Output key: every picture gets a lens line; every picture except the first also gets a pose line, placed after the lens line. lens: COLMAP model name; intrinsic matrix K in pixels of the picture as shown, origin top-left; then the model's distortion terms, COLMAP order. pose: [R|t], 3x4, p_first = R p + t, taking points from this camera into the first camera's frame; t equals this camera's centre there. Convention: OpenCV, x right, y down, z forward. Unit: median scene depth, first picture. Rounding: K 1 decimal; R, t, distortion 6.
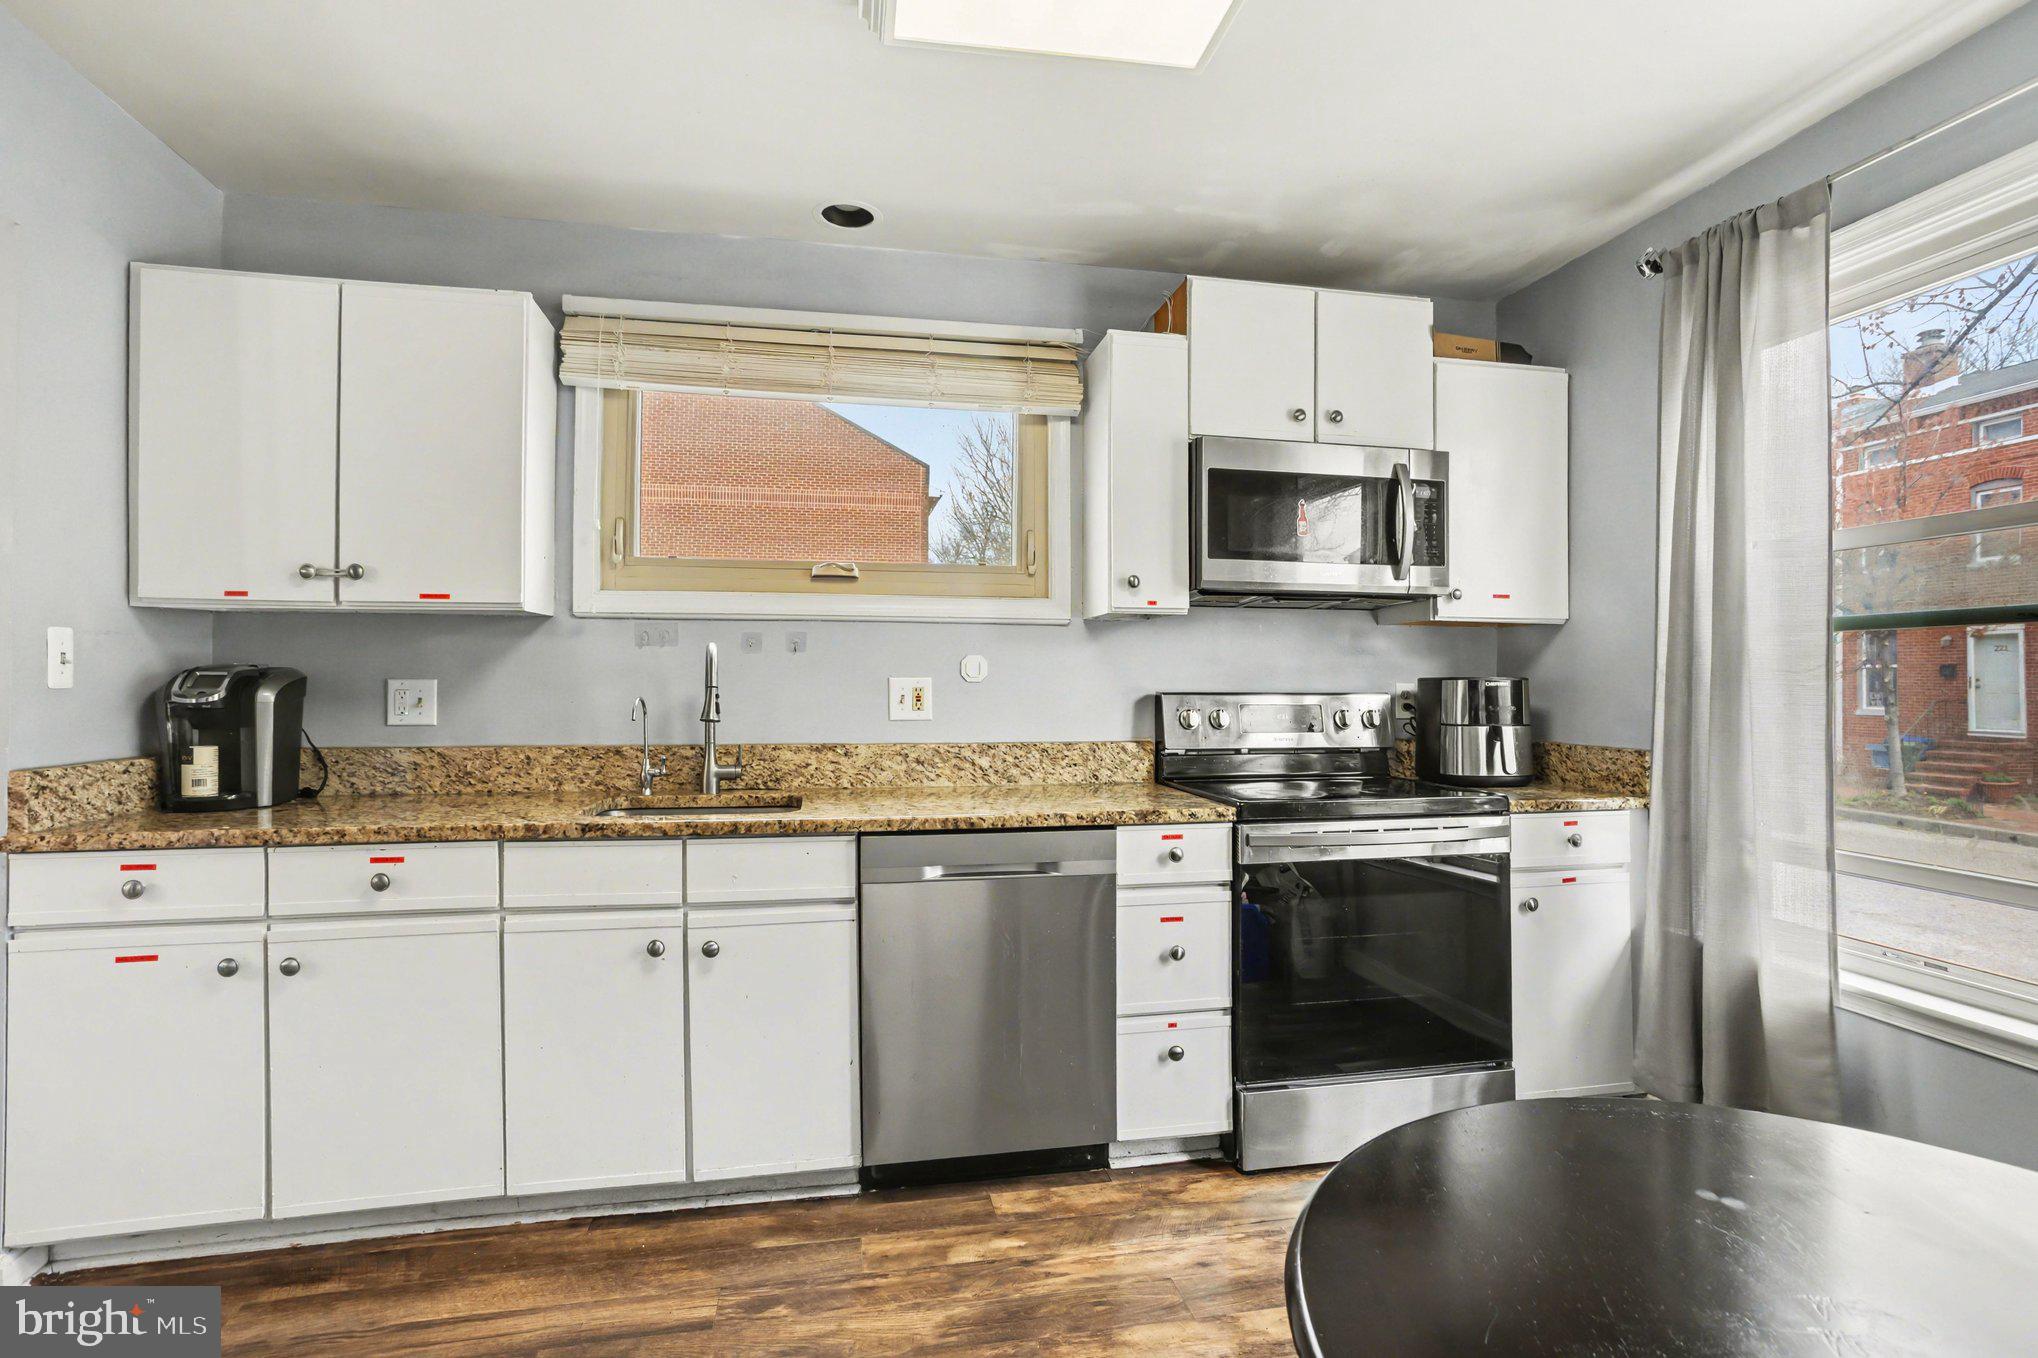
lens RADIAL K [[1002.2, 0, 1019.6], [0, 1002.2, 683.0], [0, 0, 1]] dist [-0.009786, 0.002346]
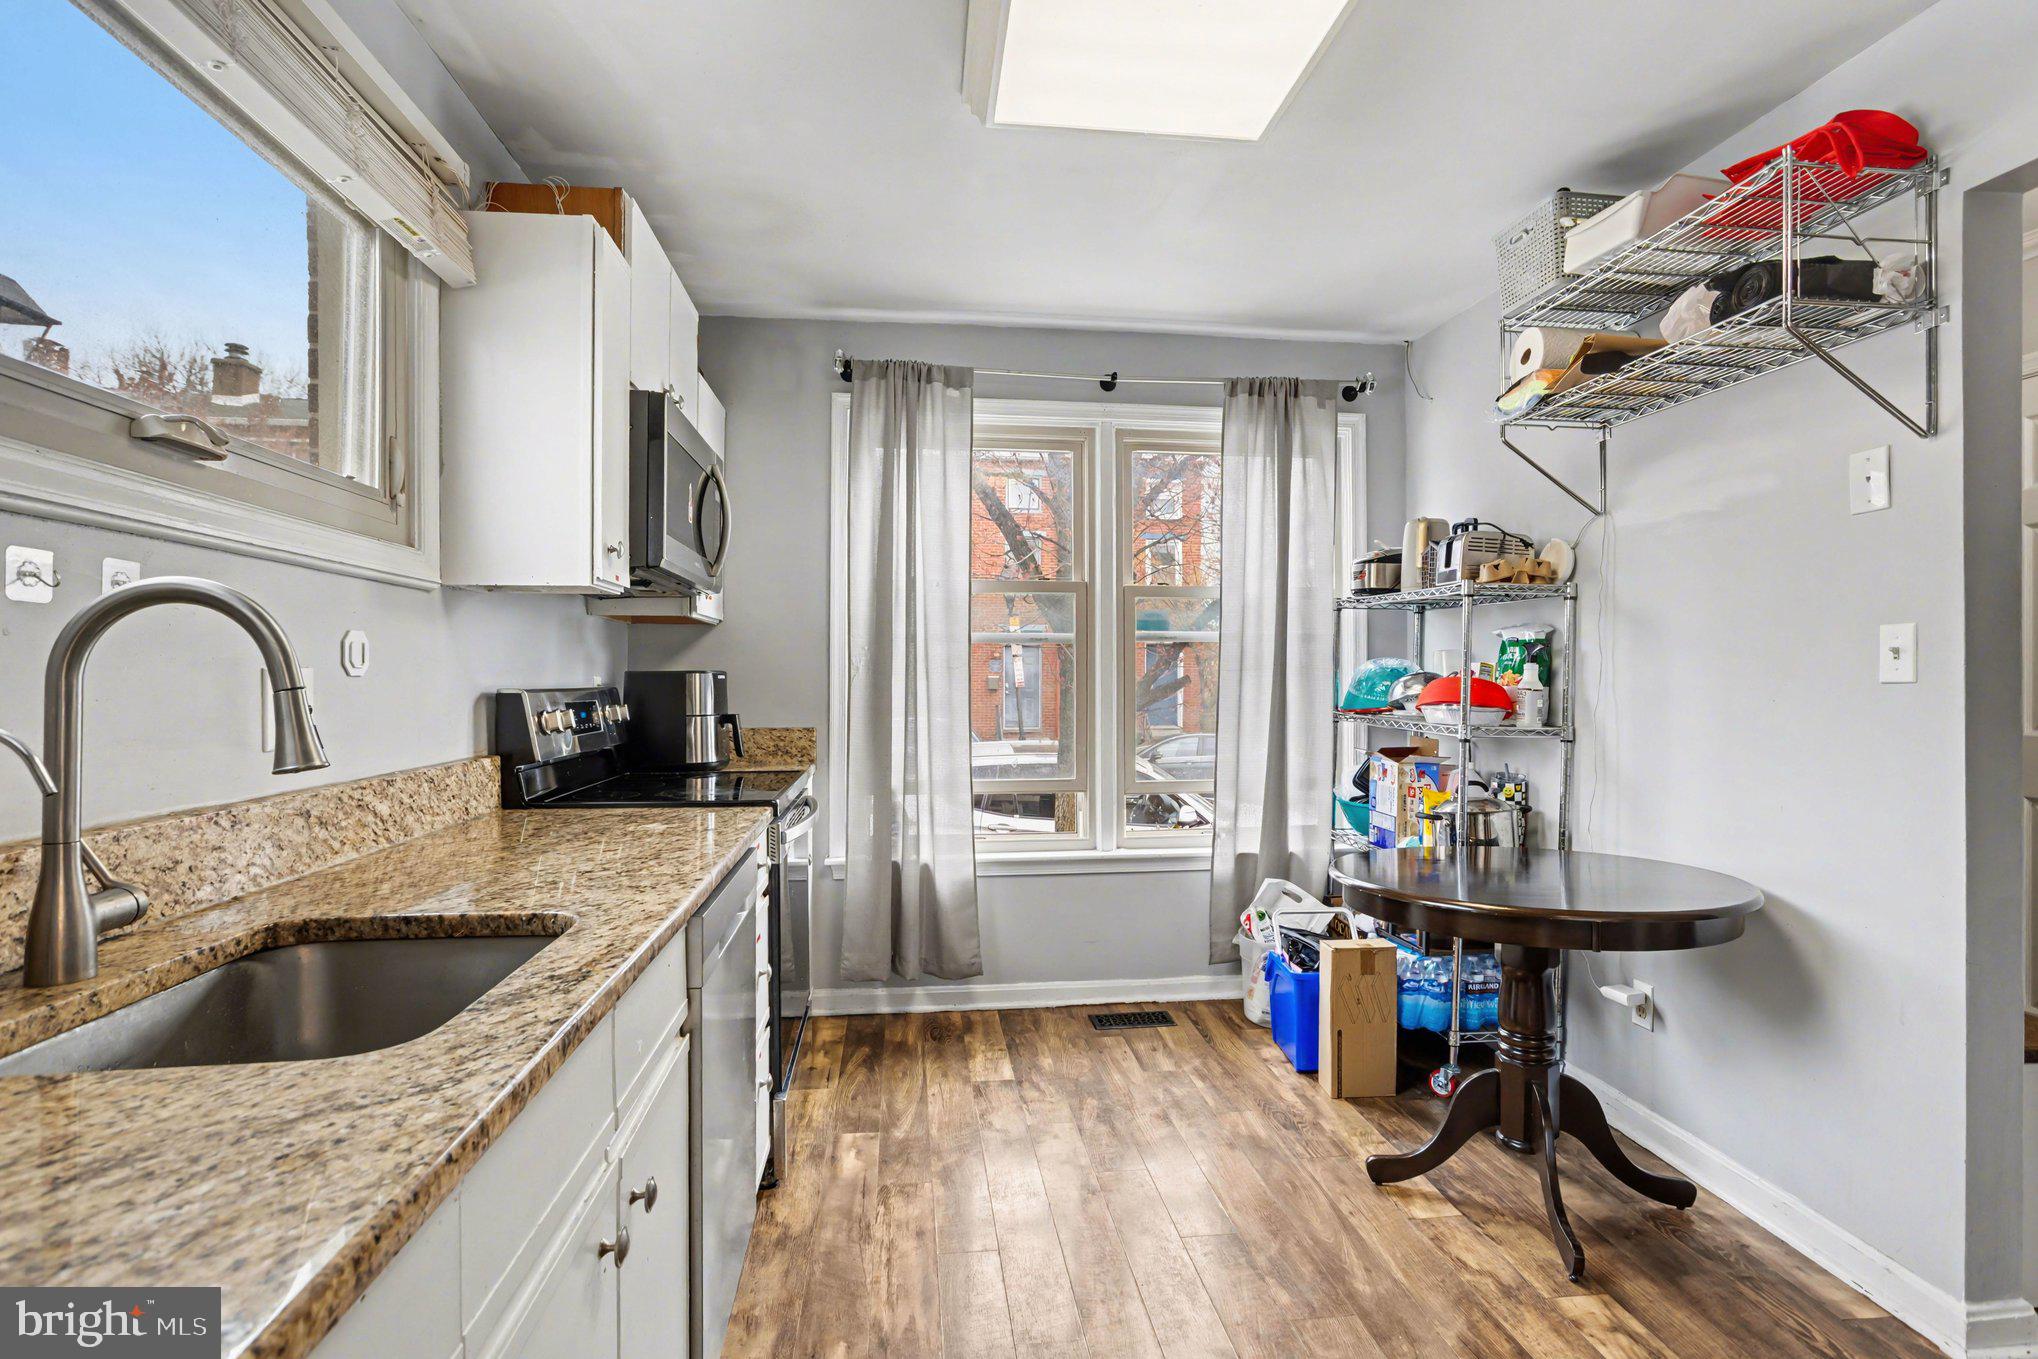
lens RADIAL K [[1002.2, 0, 1023.4], [0, 1002.2, 672.3], [0, 0, 1]] dist [-0.009786, 0.002346]
pose [[0.088786, 0.002174, 0.996048, -0.679667], [0.002174, 0.999995, -0.002376, -0.001201], [-0.996048, 0.002376, 0.088780, 0.640490]]
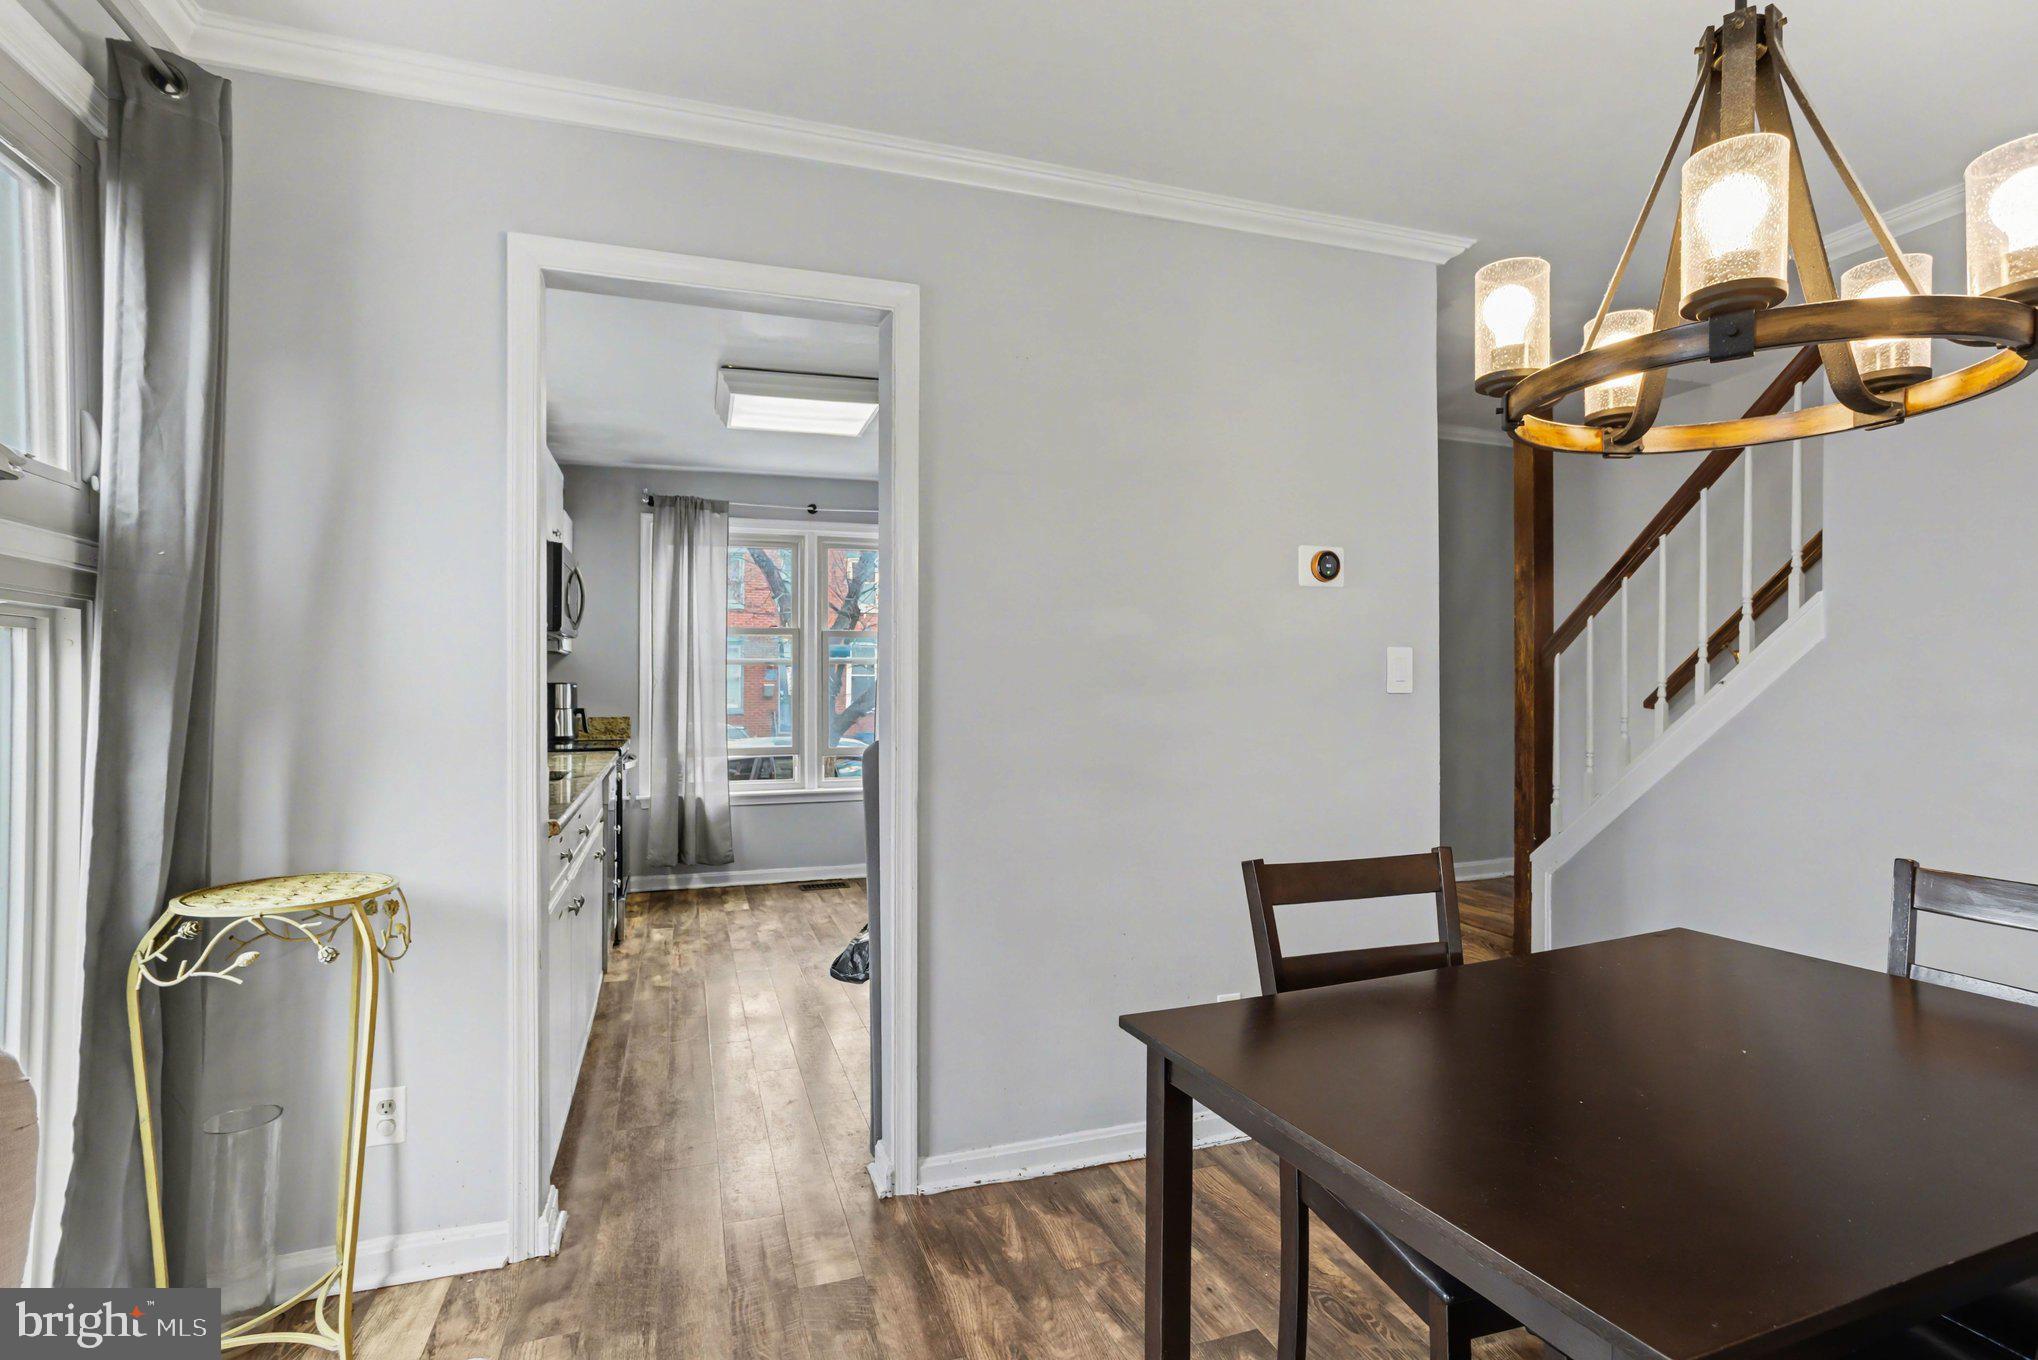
lens RADIAL K [[1002.2, 0, 990.6], [0, 1002.2, 667.4], [0, 0, 1]] dist [-0.009786, 0.002346]
pose [[-0.091662, 0.011481, 0.995724, -1.656249], [0.003860, 0.999930, -0.011174, -0.011383], [-0.995783, 0.002820, -0.091700, 0.444549]]
